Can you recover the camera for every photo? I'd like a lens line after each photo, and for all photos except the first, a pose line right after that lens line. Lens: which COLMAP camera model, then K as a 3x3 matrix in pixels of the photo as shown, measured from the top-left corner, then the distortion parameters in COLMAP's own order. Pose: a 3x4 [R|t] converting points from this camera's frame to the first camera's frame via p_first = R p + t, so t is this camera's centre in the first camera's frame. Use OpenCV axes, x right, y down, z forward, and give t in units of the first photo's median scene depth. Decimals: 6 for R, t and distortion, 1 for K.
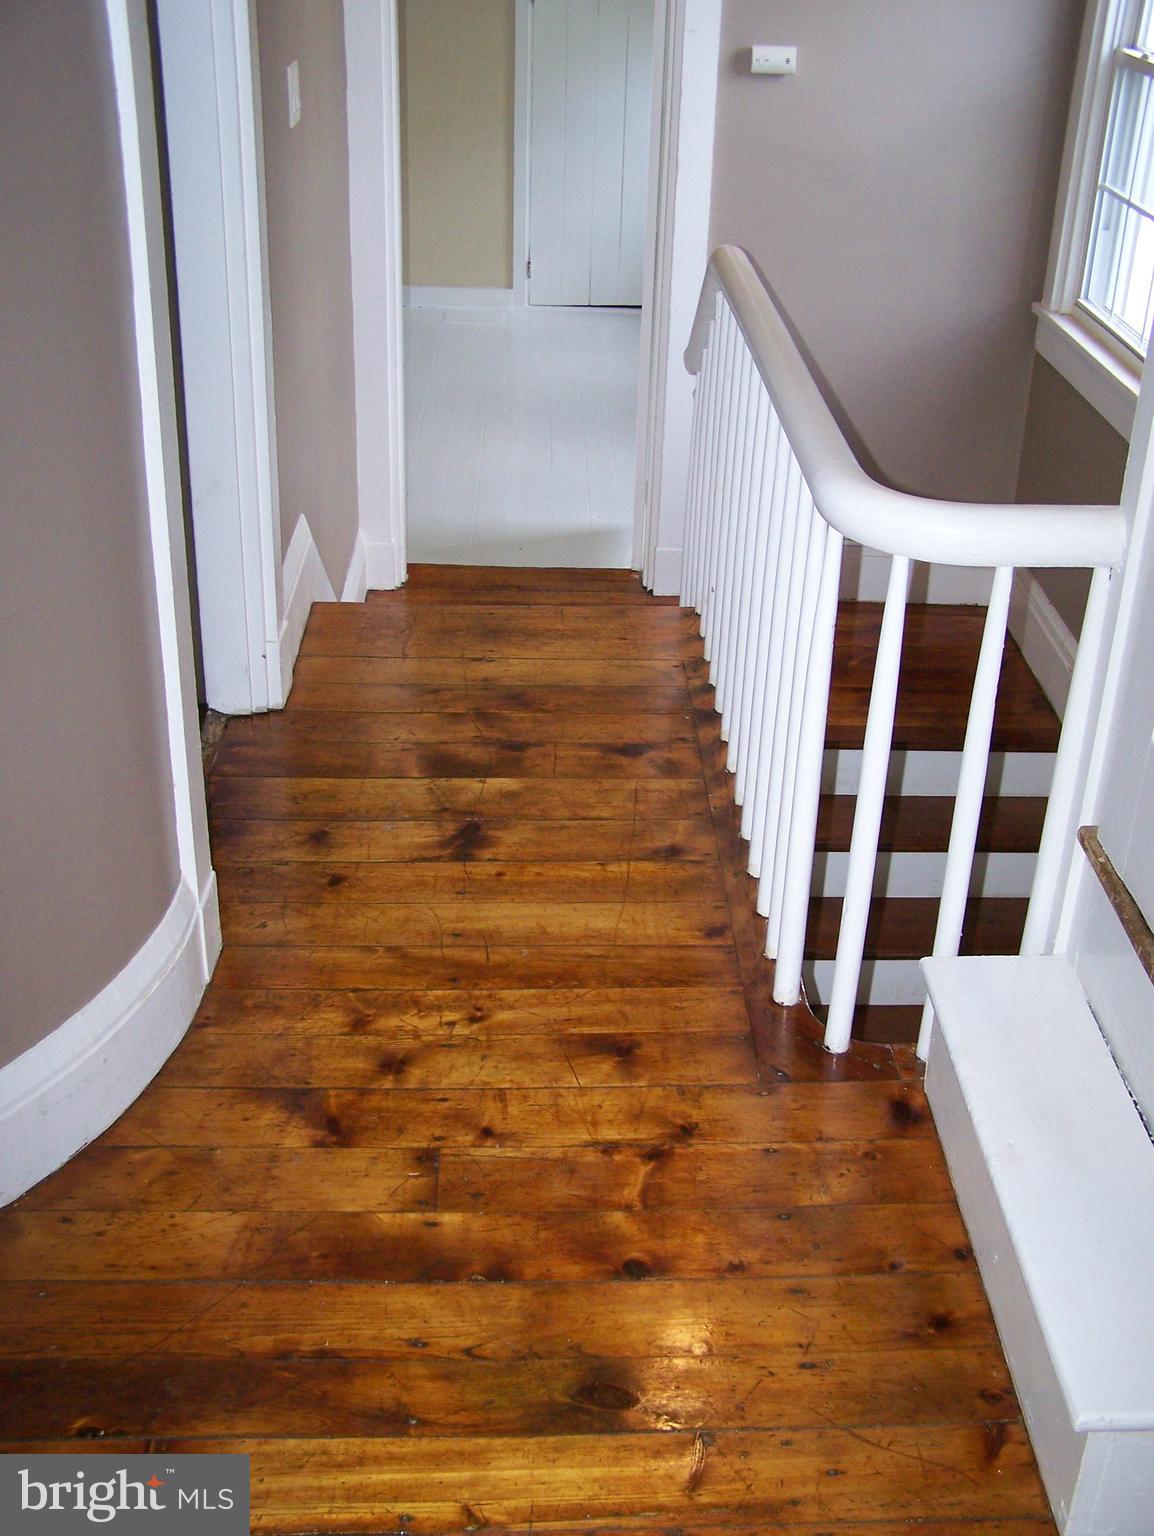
lens RADIAL K [[1698.5, 0, 611.8], [0, 1698.5, 767.5], [0, 0, 1]] dist [-0.111517, 0.000000]
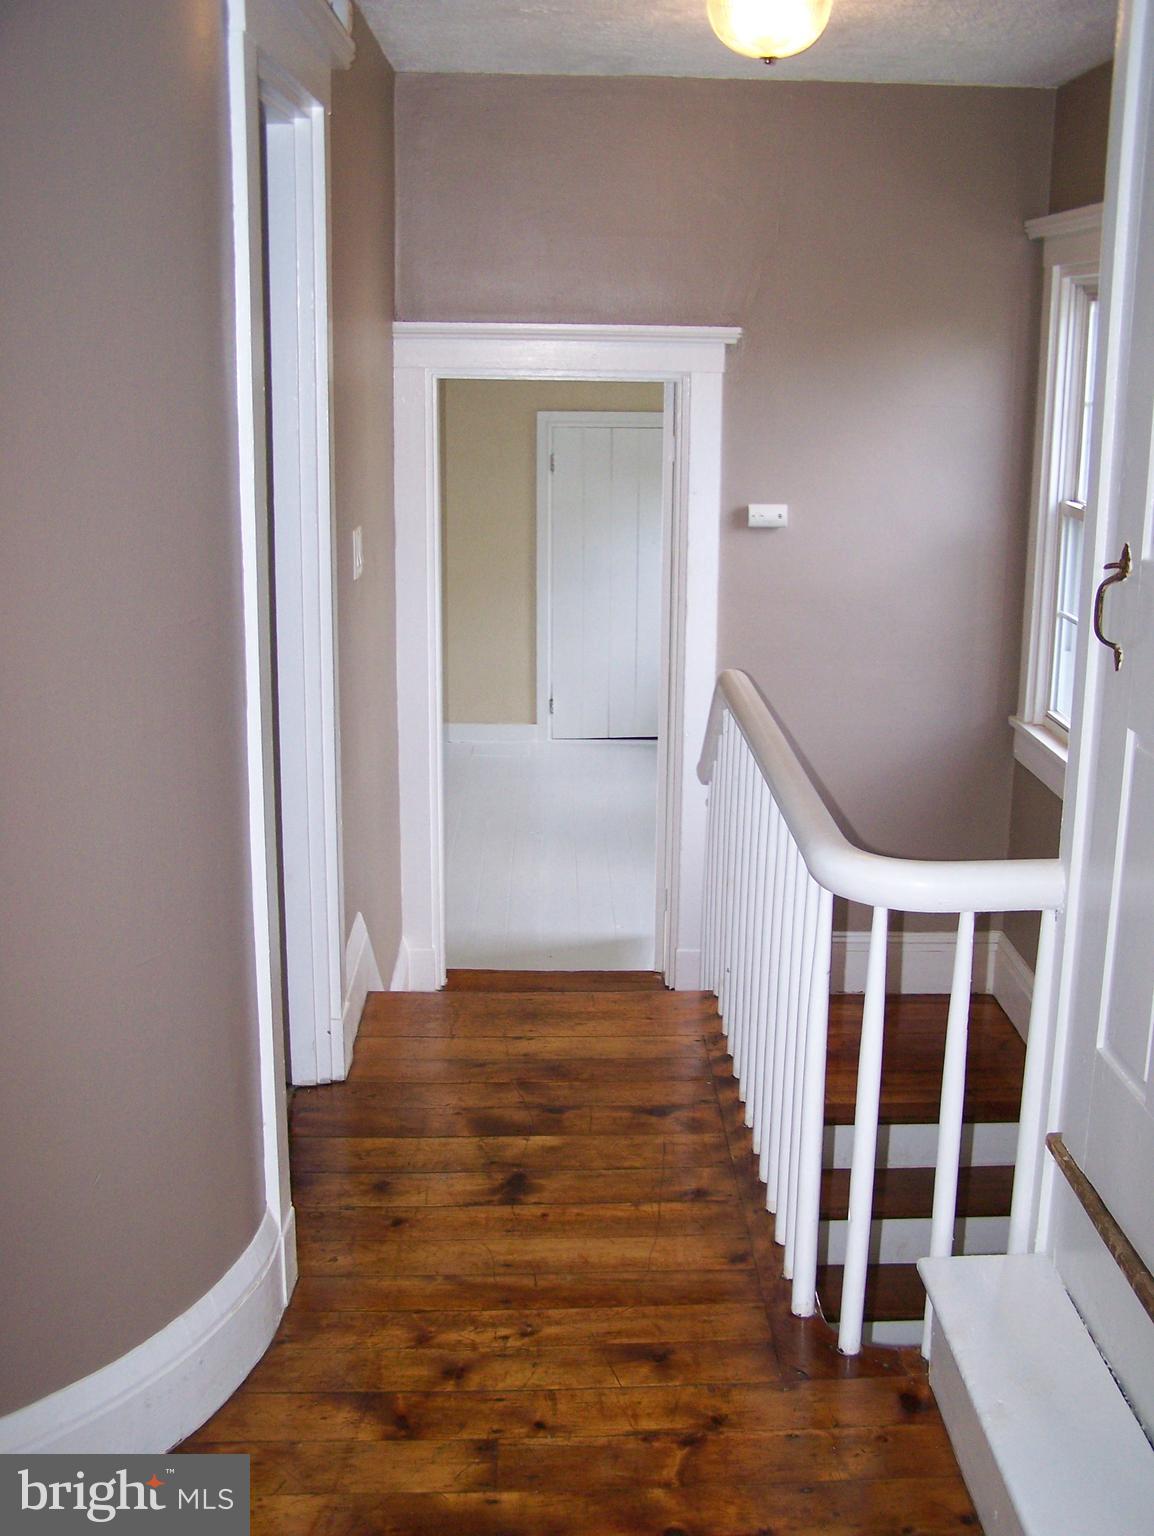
lens RADIAL K [[1698.5, 0, 586.9], [0, 1698.5, 765.4], [0, 0, 1]] dist [-0.111517, 0.000000]
pose [[0.999496, -0.021173, -0.023658, -0.006184], [0.014460, 0.966965, -0.254498, 0.066862], [0.028265, 0.254028, 0.966784, -0.162779]]
